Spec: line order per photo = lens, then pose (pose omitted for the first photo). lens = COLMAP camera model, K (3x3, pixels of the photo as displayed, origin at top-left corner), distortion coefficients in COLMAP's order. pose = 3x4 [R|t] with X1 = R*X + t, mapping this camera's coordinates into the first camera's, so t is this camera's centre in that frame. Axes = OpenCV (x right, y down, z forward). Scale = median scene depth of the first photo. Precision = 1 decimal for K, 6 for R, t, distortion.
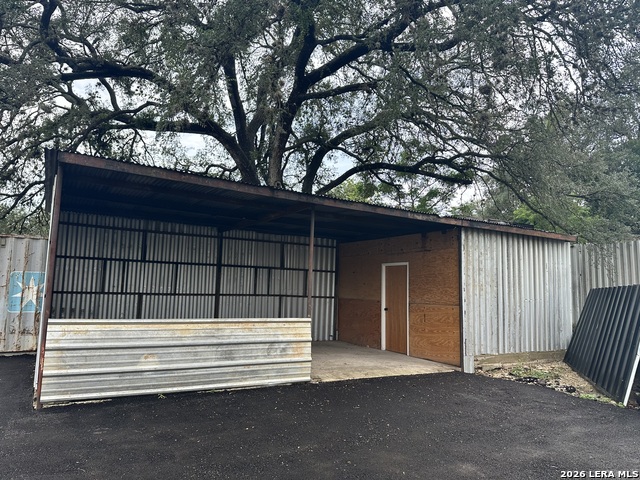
lens RADIAL K [[448.9, 0, 320.0], [0, 448.9, 240.0], [0, 0, 1]] dist [0.001602, 0.000153]
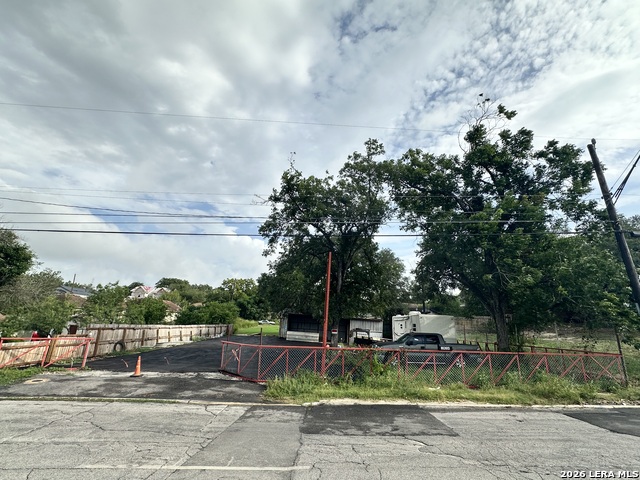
lens RADIAL K [[309.1, 0, 320.0], [0, 309.1, 240.0], [0, 0, 1]] dist [0.000734, -0.000528]
pose [[0.865401, -0.104553, -0.490051, 2.663964], [0.014335, 0.982755, -0.184357, -0.390501], [0.500875, 0.152518, 0.851976, -3.534725]]
